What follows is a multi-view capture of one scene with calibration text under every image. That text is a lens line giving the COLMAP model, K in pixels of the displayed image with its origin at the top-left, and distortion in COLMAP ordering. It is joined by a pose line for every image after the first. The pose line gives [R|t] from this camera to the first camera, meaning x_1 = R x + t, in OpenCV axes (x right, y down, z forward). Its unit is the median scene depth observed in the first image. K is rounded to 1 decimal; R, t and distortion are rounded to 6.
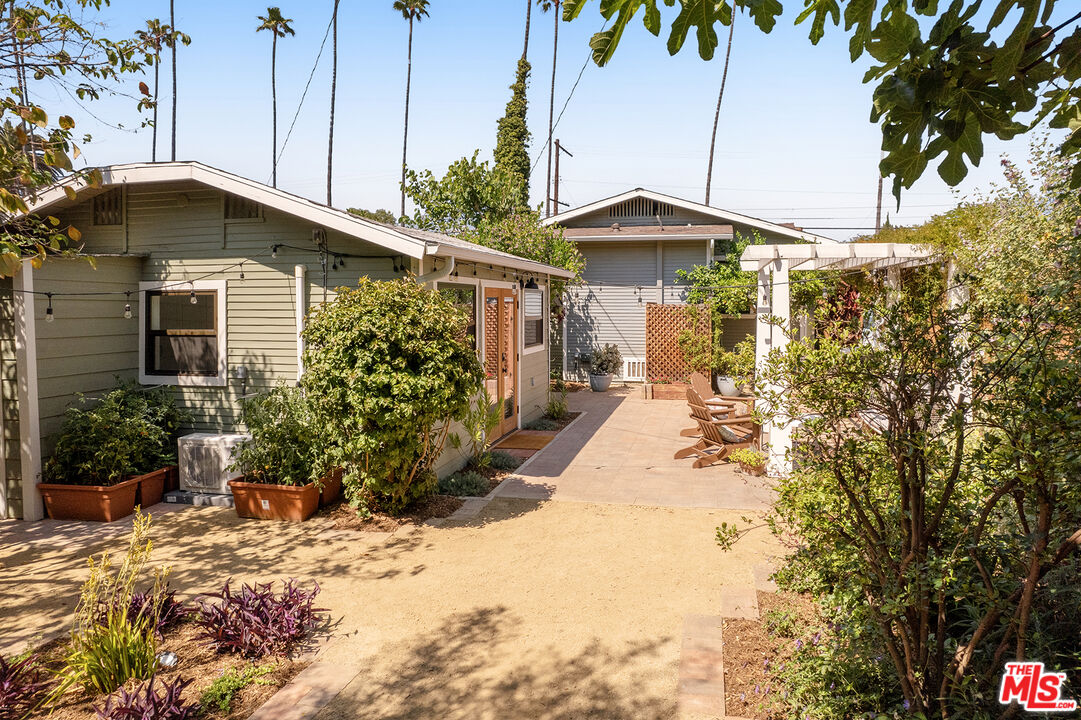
lens RADIAL K [[721.1, 0, 553.3], [0, 721.1, 341.0], [0, 0, 1]] dist [-0.129628, 0.153248]
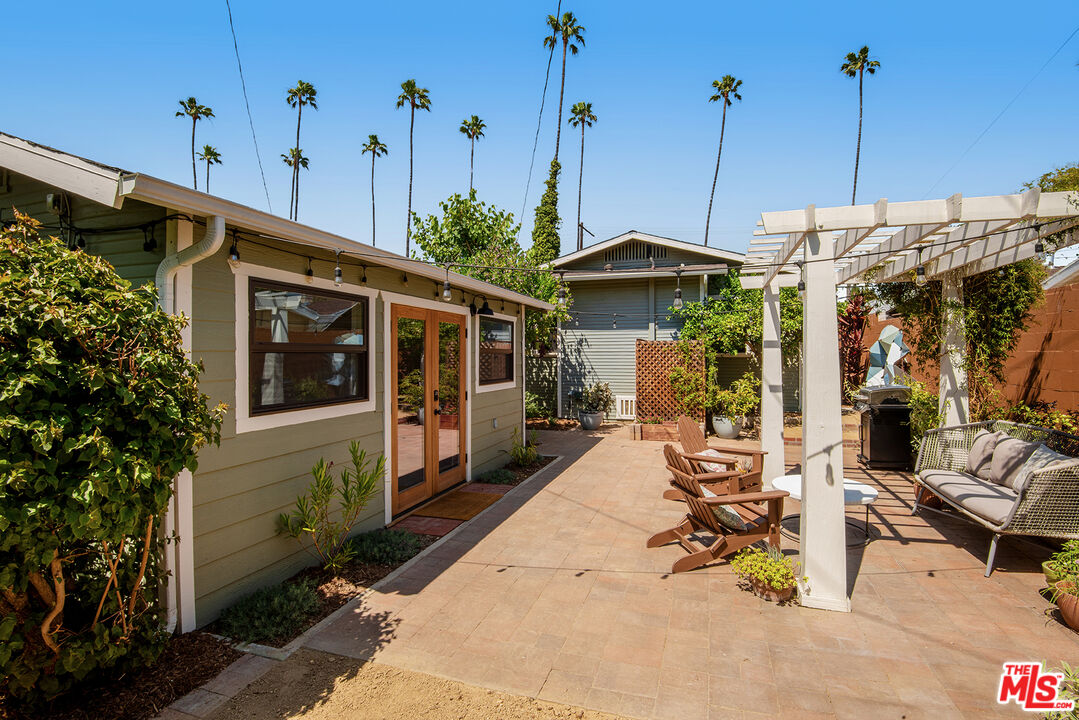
lens RADIAL K [[520.5, 0, 539.5], [0, 520.5, 360.0], [0, 0, 1]] dist [-0.041336, -0.000421]
pose [[0.995238, -0.002304, -0.097450, 0.065974], [-0.001889, 0.999077, -0.042915, 0.004698], [0.097459, 0.042895, 0.994315, 0.282997]]
